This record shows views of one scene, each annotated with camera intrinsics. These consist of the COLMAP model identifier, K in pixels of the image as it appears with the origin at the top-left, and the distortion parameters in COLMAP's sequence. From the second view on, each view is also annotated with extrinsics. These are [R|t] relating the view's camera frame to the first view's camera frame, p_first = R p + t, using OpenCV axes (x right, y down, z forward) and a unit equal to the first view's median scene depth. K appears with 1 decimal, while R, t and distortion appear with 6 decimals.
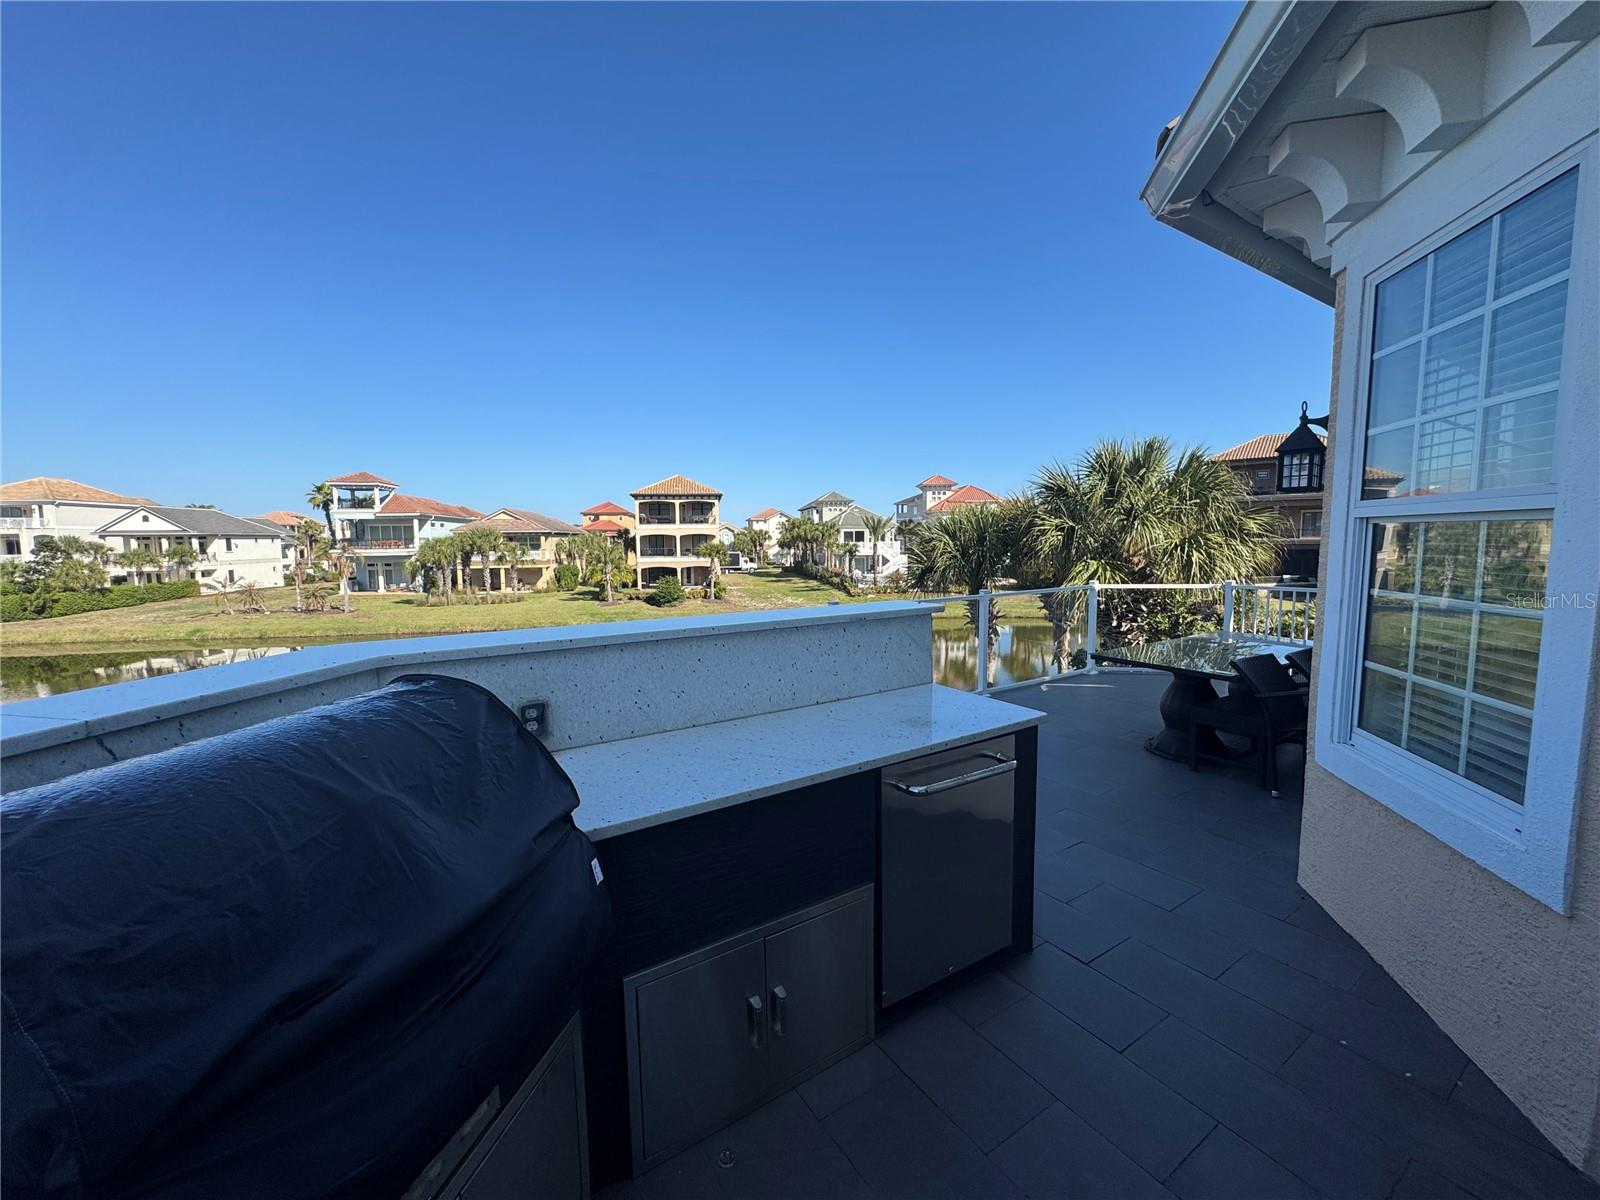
lens RADIAL K [[641.0, 0, 804.5], [0, 641.0, 598.5], [0, 0, 1]] dist [-0.003675, 0.000308]
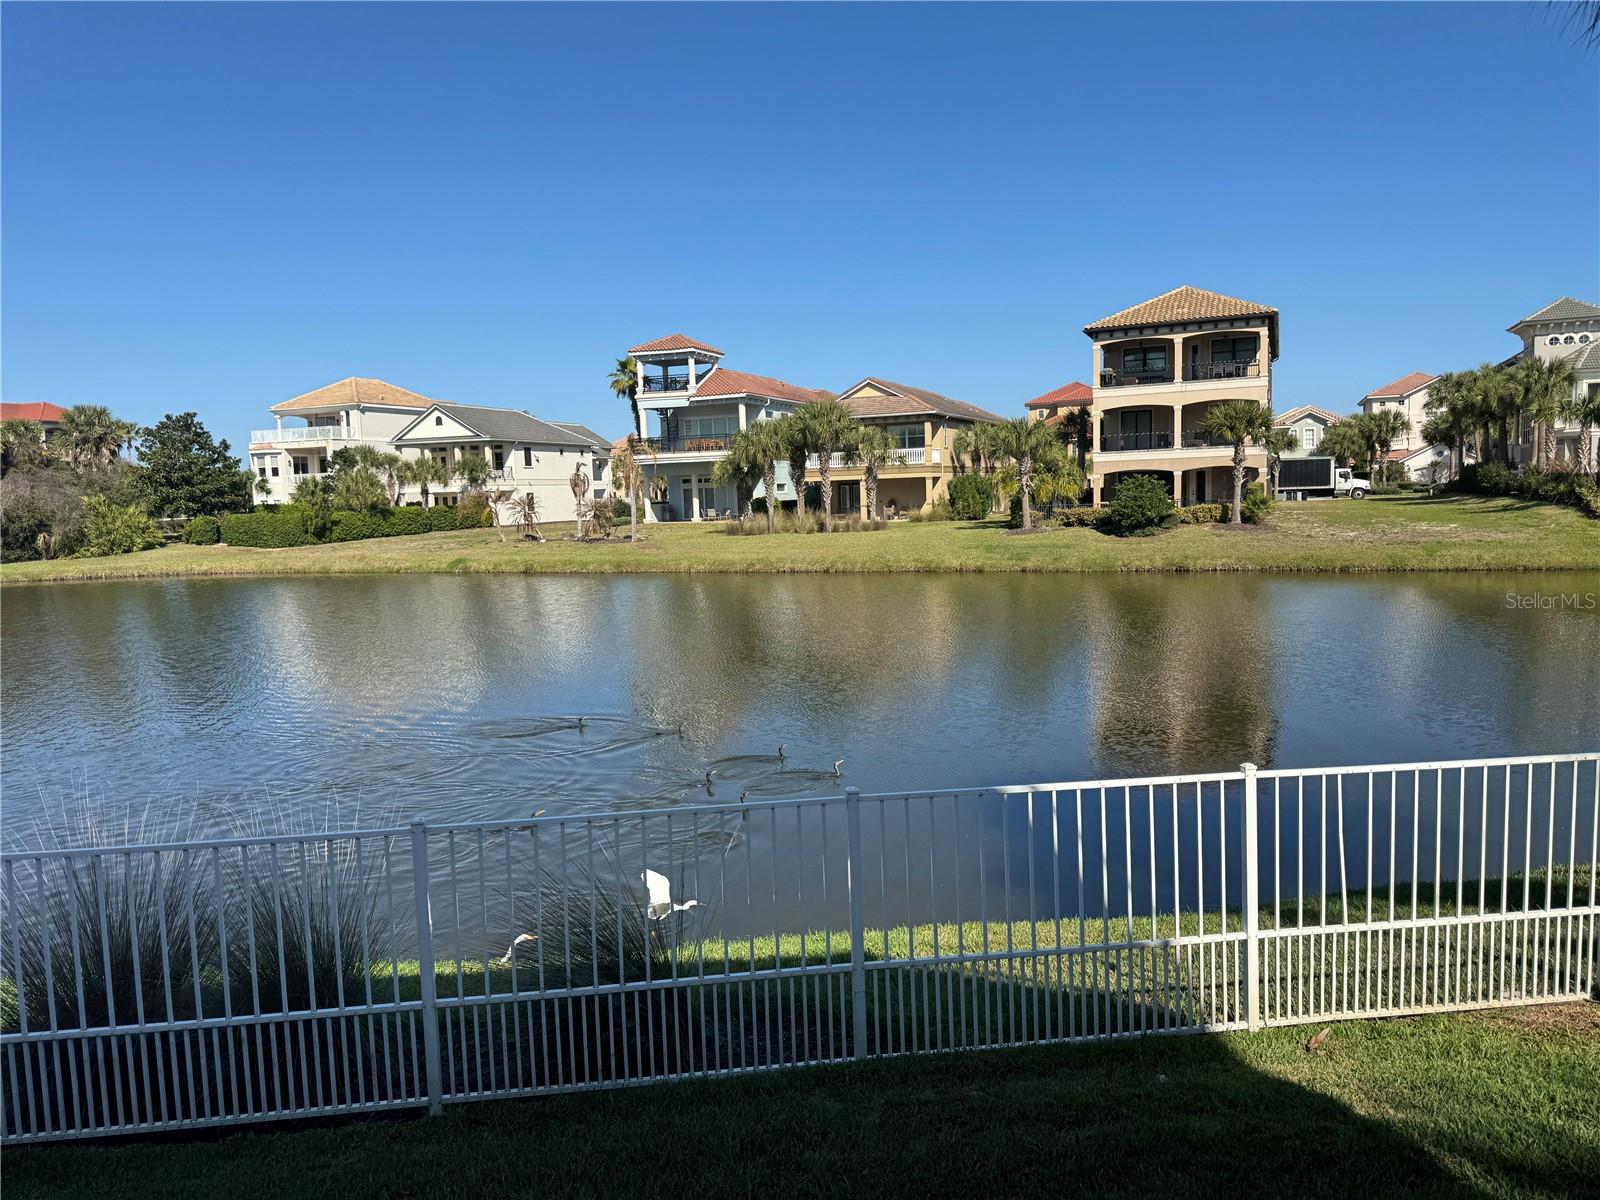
lens RADIAL K [[1125.8, 0, 795.2], [0, 1125.8, 606.8], [0, 0, 1]] dist [0.024121, -0.037030]
pose [[0.844411, 0.033982, -0.534618, 0.027235], [-0.022547, 0.999356, 0.027910, 0.042451], [0.535222, -0.011513, 0.844633, 0.104410]]
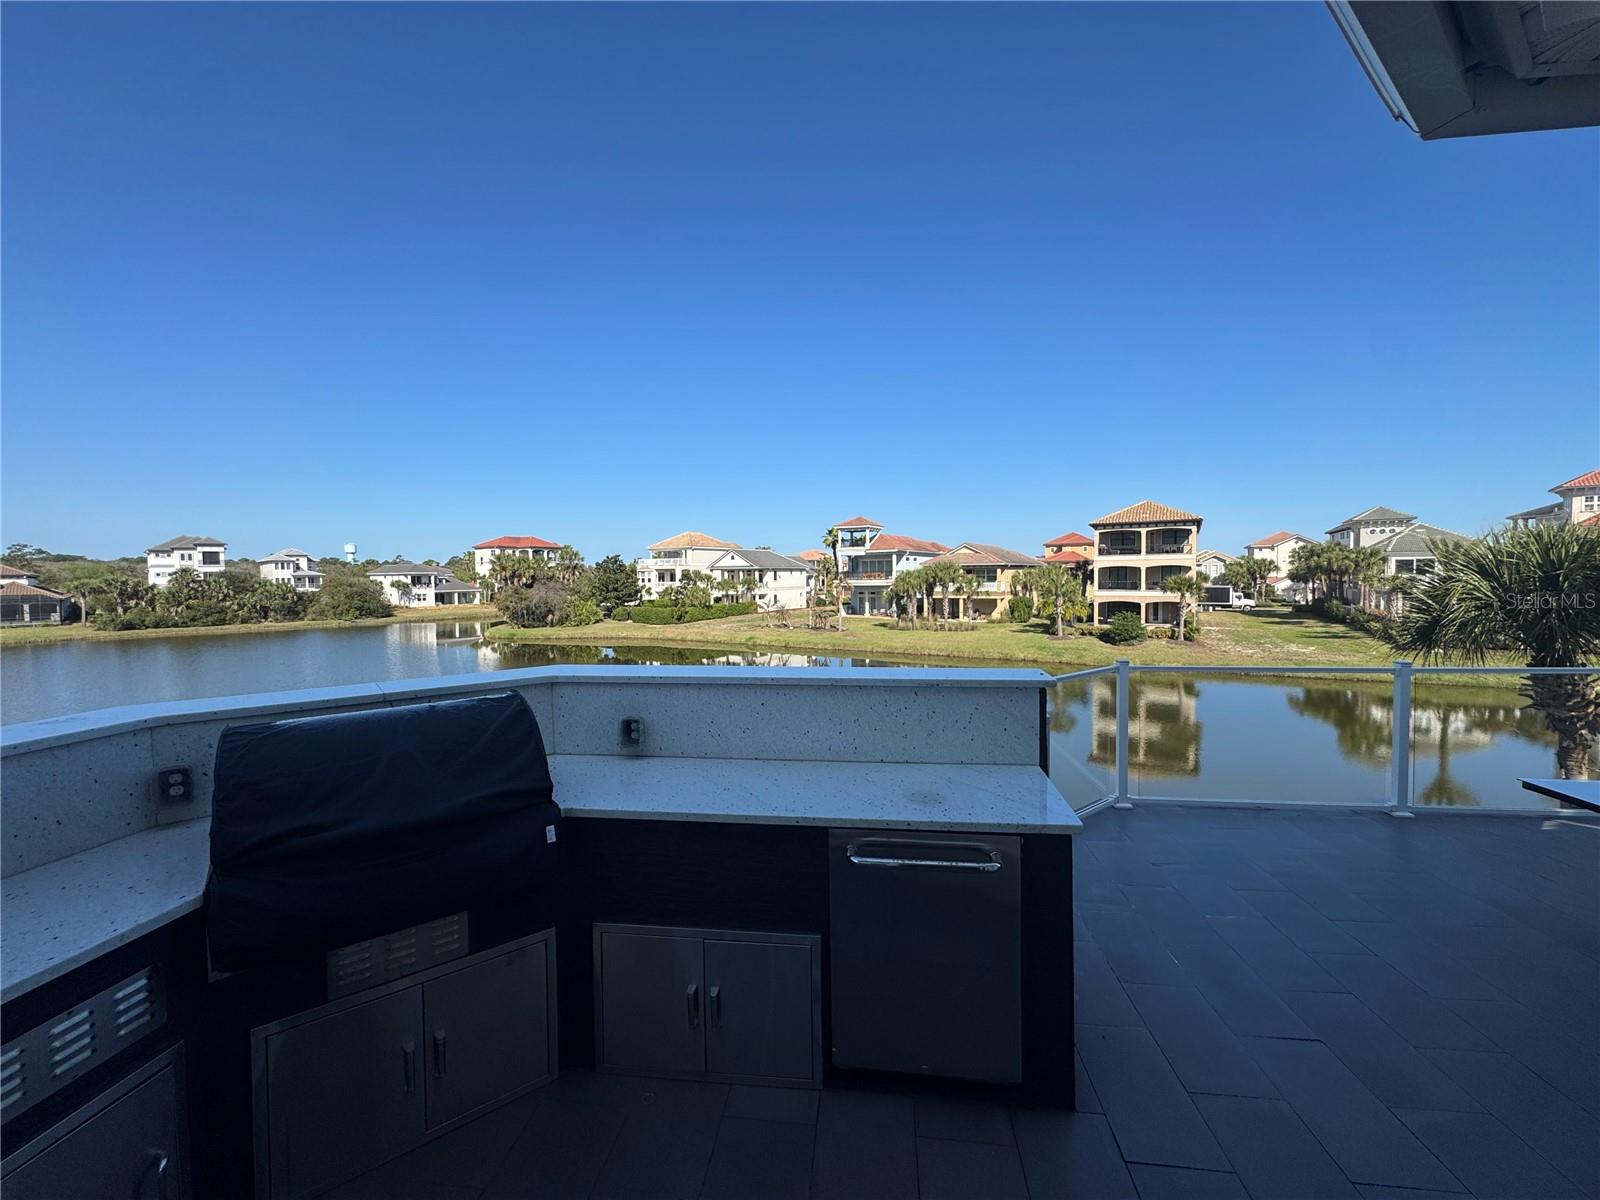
lens RADIAL K [[641.0, 0, 800.4], [0, 641.0, 596.1], [0, 0, 1]] dist [-0.003675, 0.000308]
pose [[0.761354, 0.023101, -0.647925, 0.021448], [-0.056666, 0.997912, -0.031007, -0.002356], [0.645856, 0.060323, 0.761073, 0.003900]]
